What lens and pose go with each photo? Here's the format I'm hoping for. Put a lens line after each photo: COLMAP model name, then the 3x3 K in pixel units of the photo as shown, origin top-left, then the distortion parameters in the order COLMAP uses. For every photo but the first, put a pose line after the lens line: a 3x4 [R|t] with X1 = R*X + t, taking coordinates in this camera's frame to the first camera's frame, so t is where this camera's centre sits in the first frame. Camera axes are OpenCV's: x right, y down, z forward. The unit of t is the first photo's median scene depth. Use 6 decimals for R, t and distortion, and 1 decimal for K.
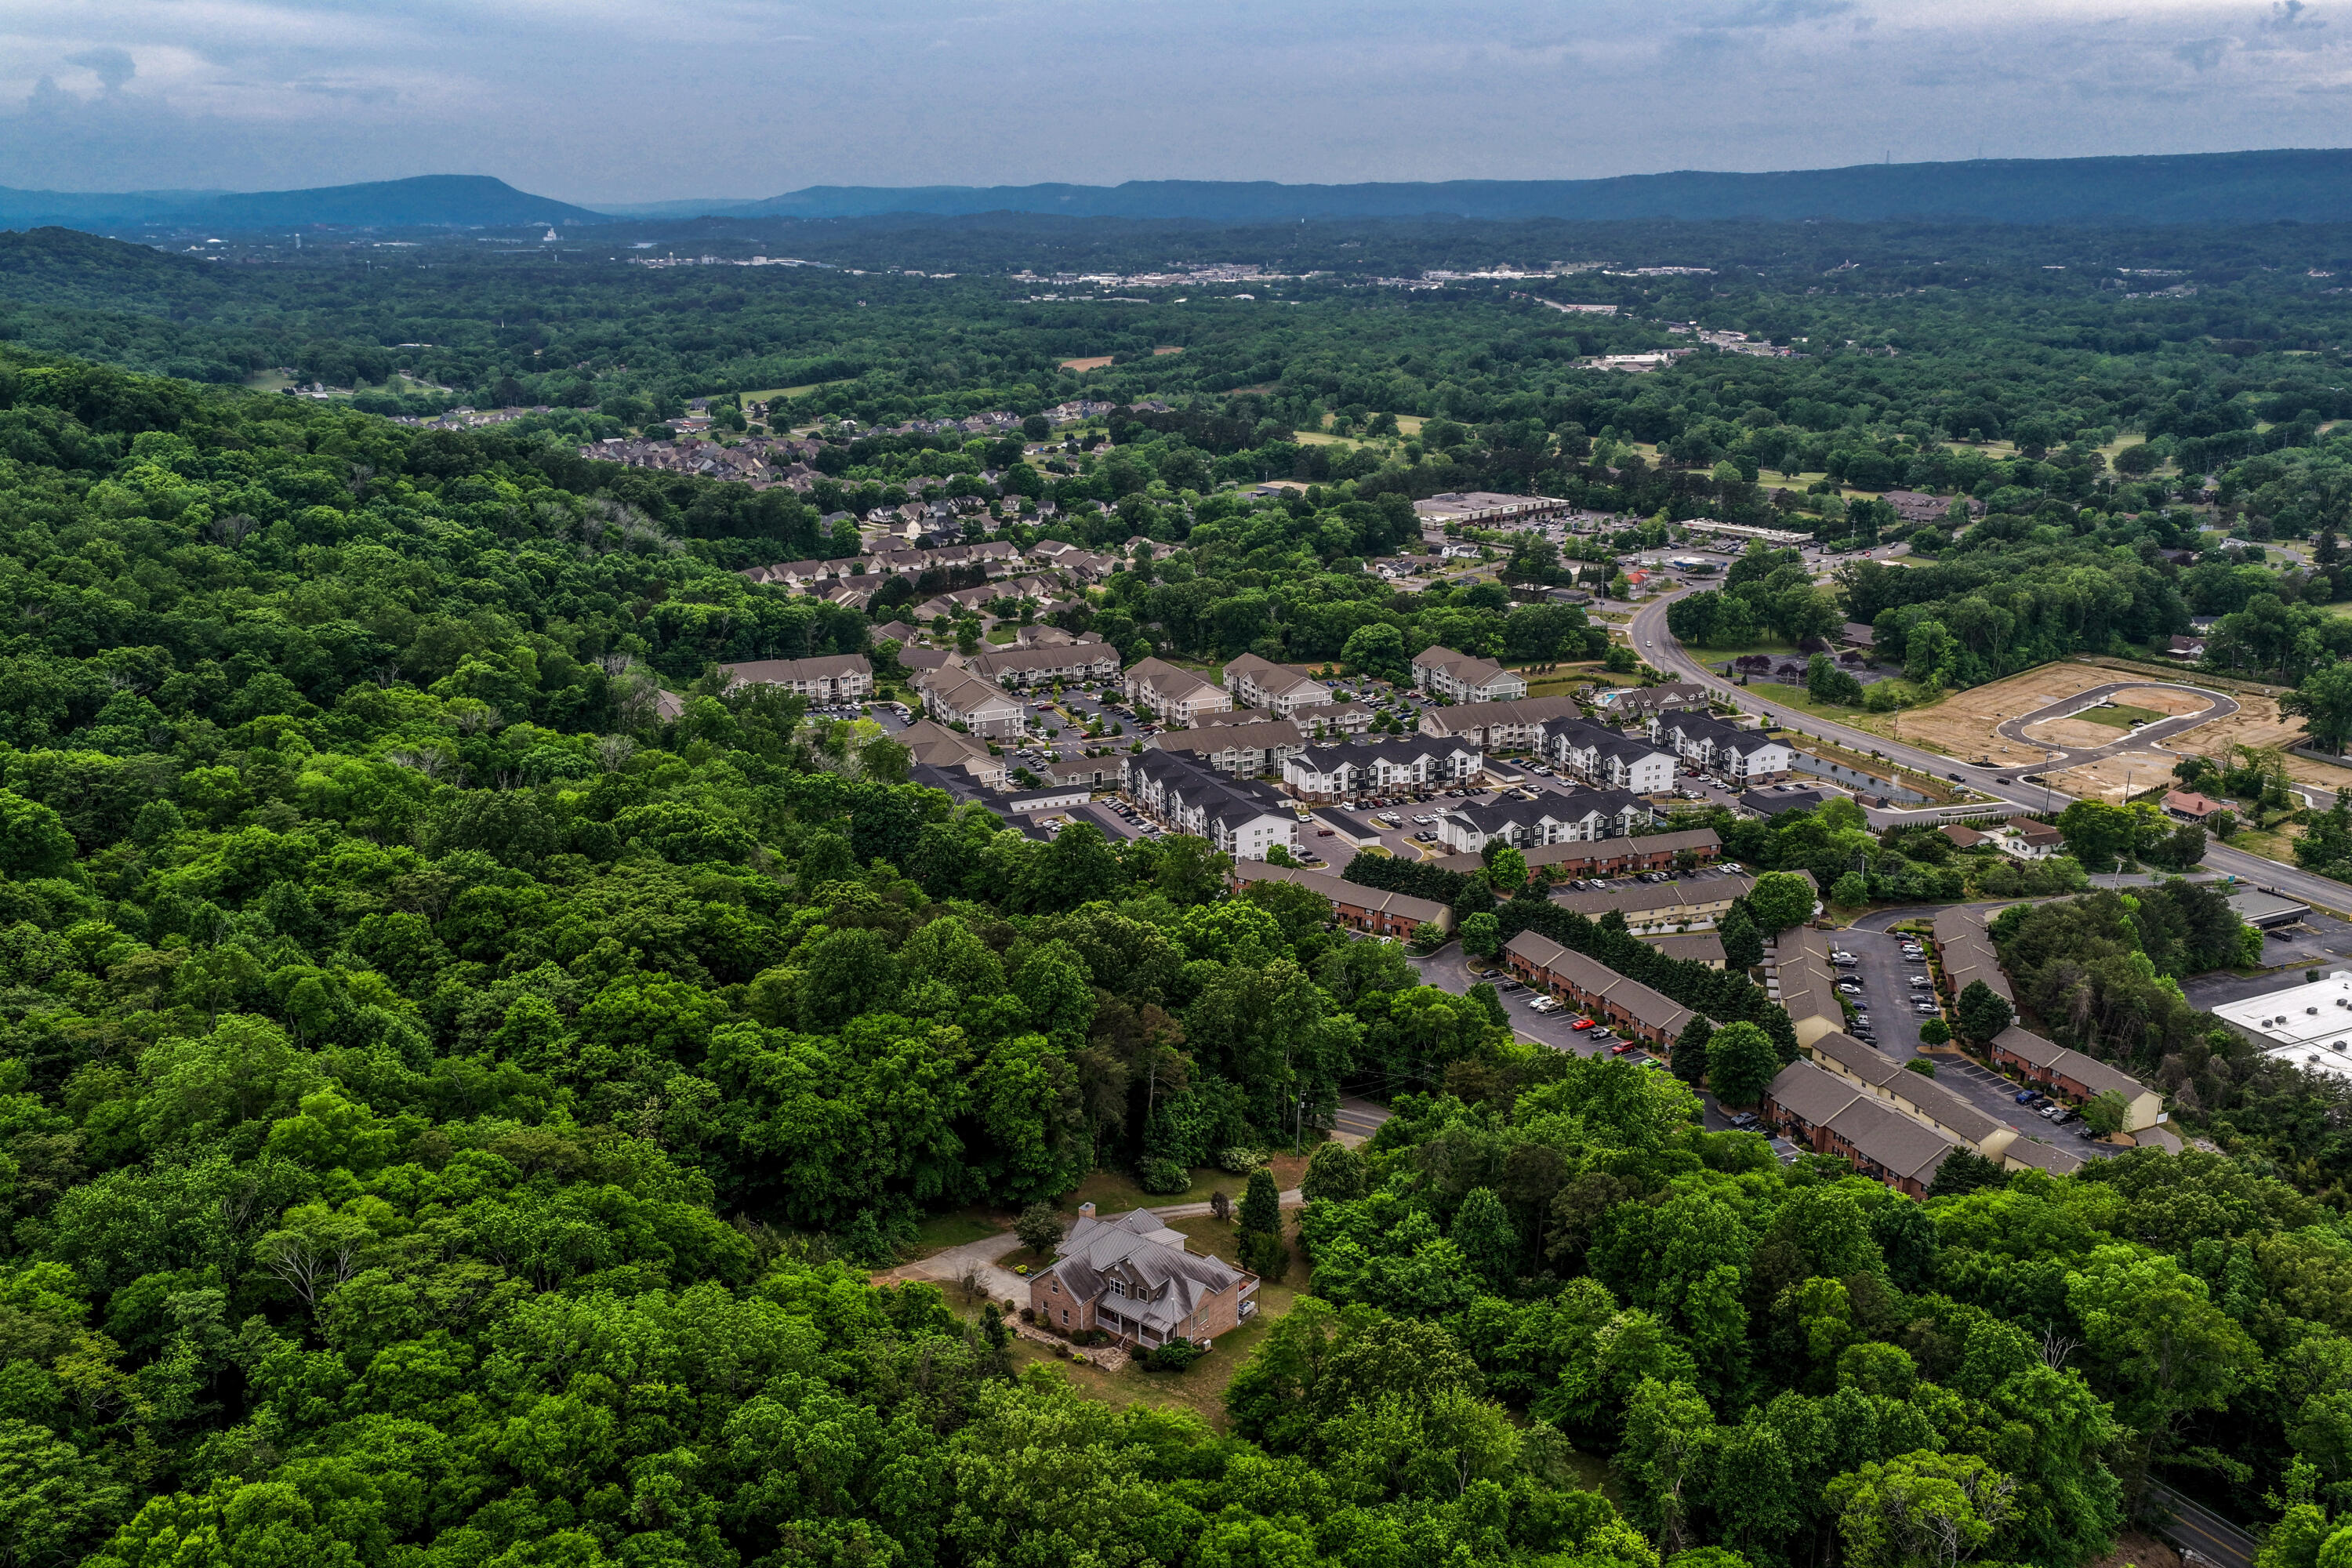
lens RADIAL K [[2291.2, 0, 1177.5], [0, 2291.2, 762.4], [0, 0, 1]] dist [-0.015429, 0.026967]
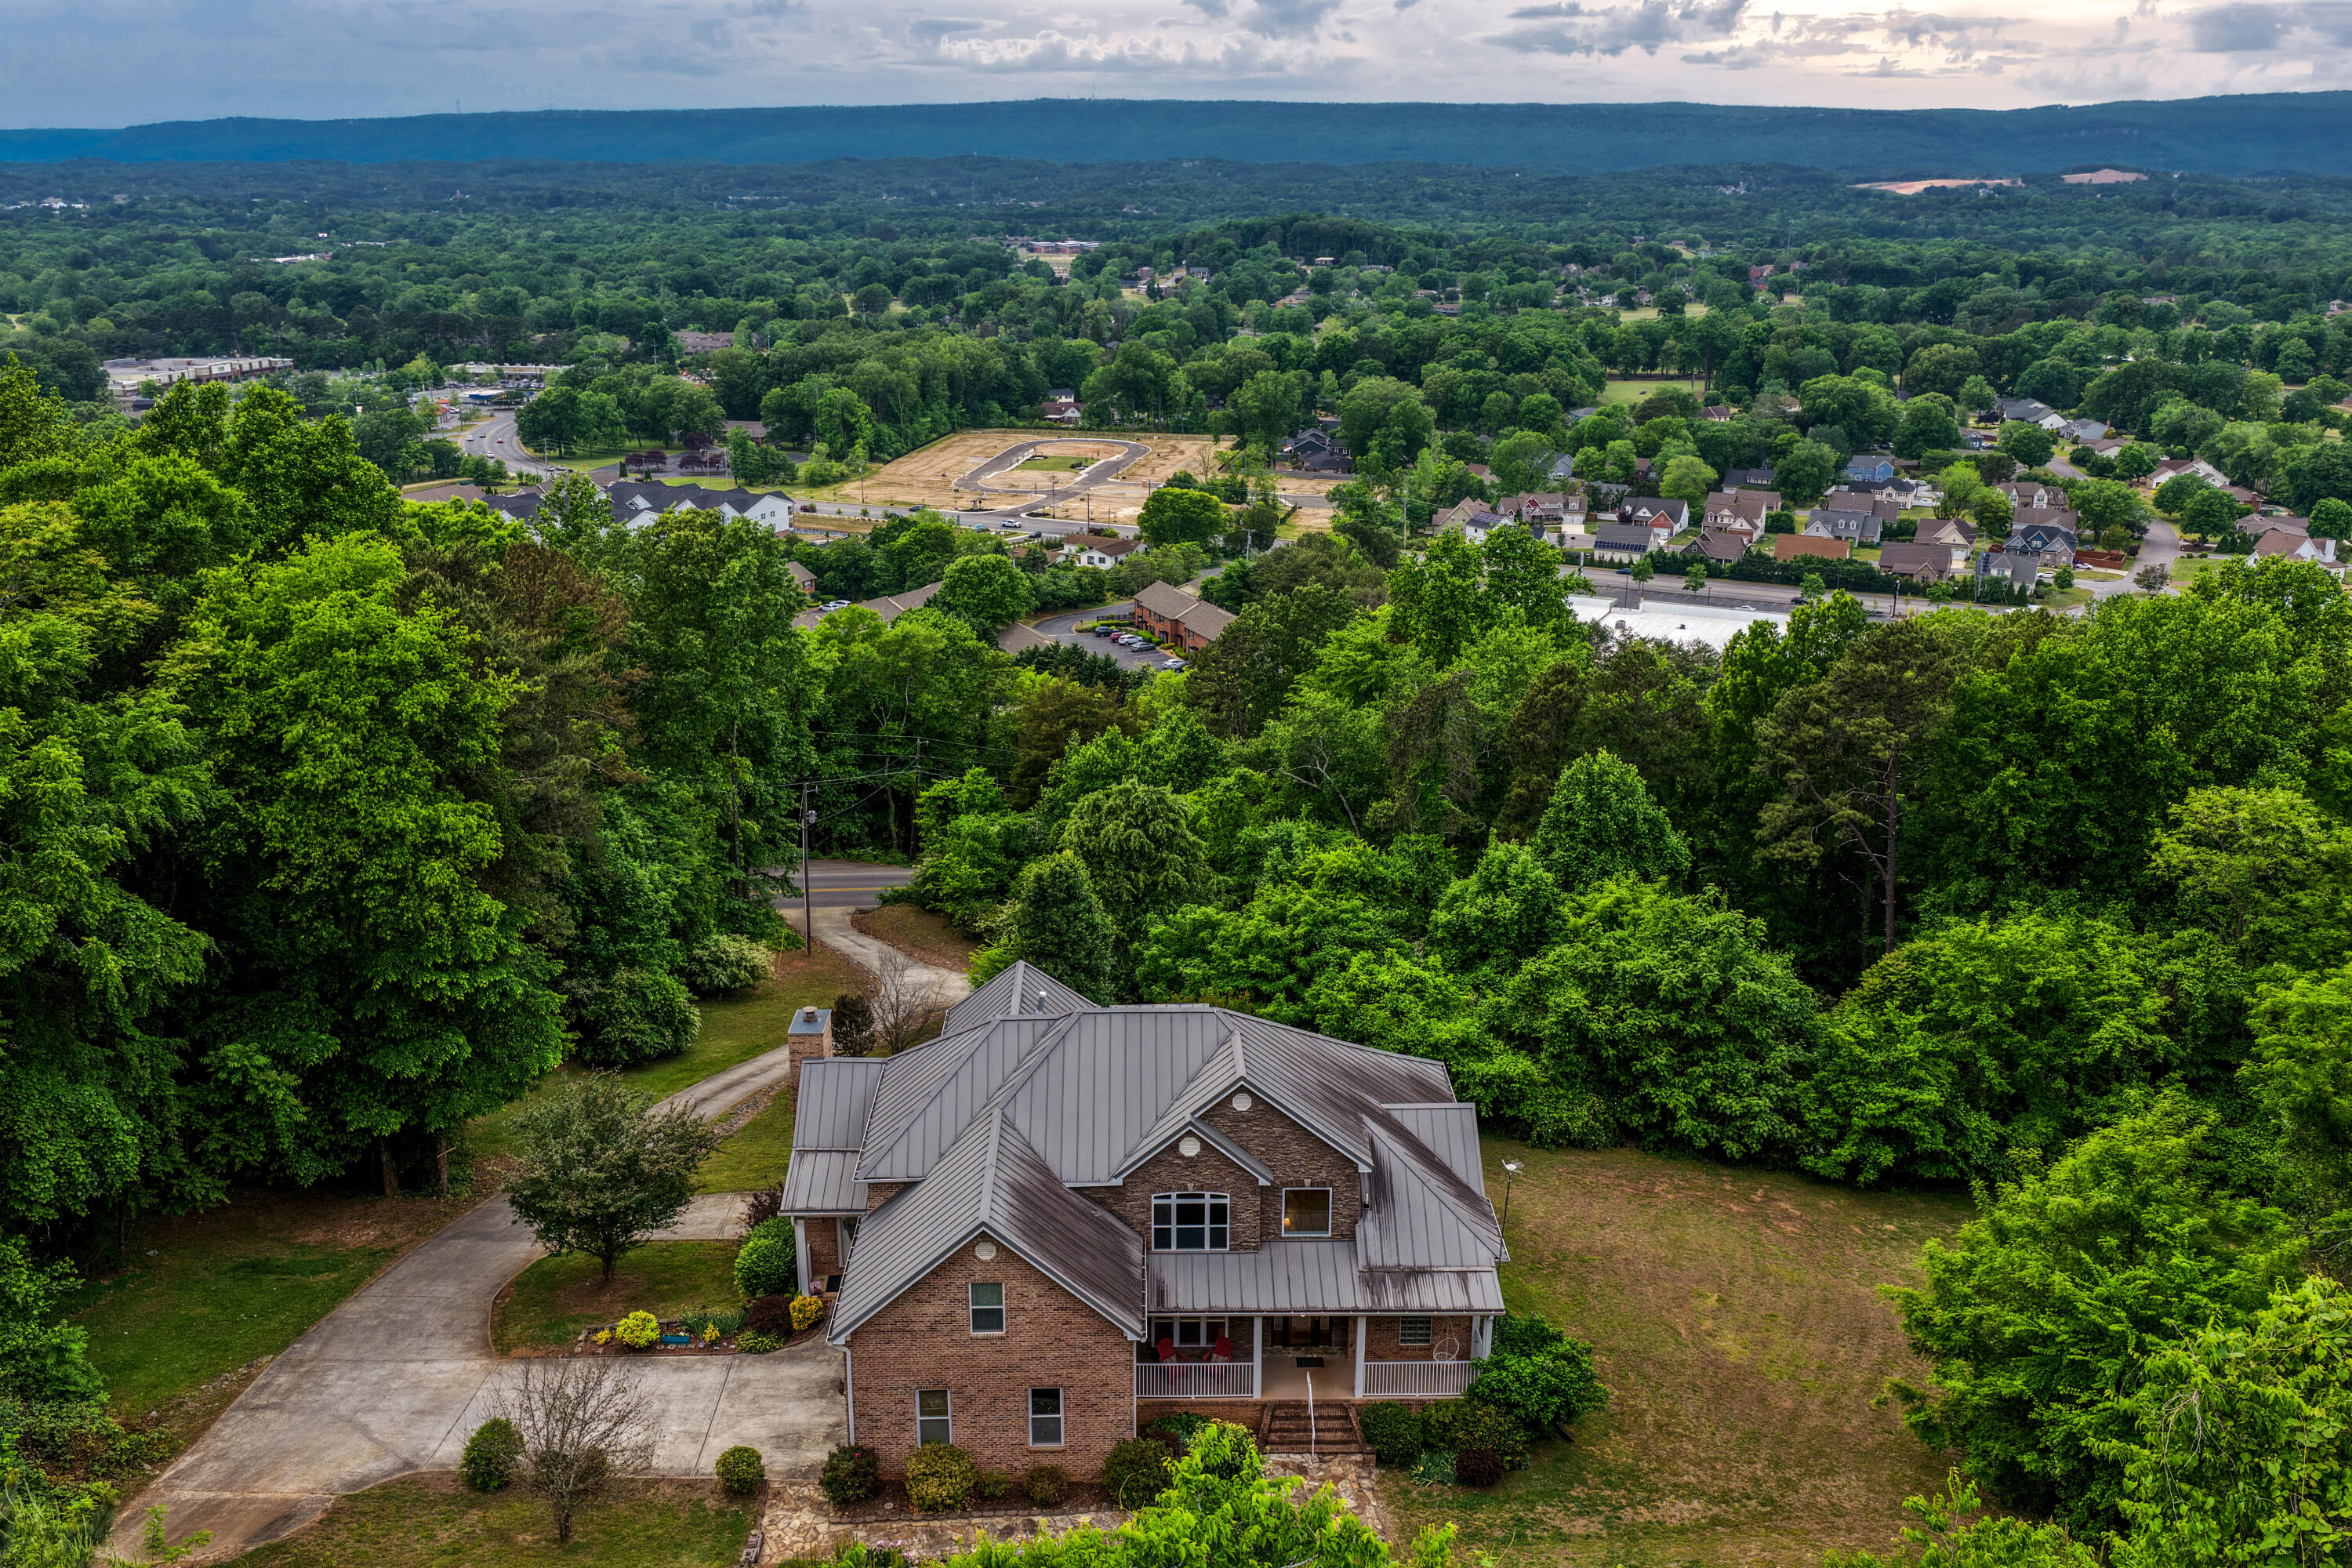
lens RADIAL K [[1964.1, 0, 1143.4], [0, 1964.1, 780.1], [0, 0, 1]] dist [0.008603, 0.006746]
pose [[0.767665, -0.176566, 0.616049, -0.065396], [0.191067, 0.980636, 0.042969, 0.072921], [-0.611706, 0.084721, 0.786535, 0.352823]]
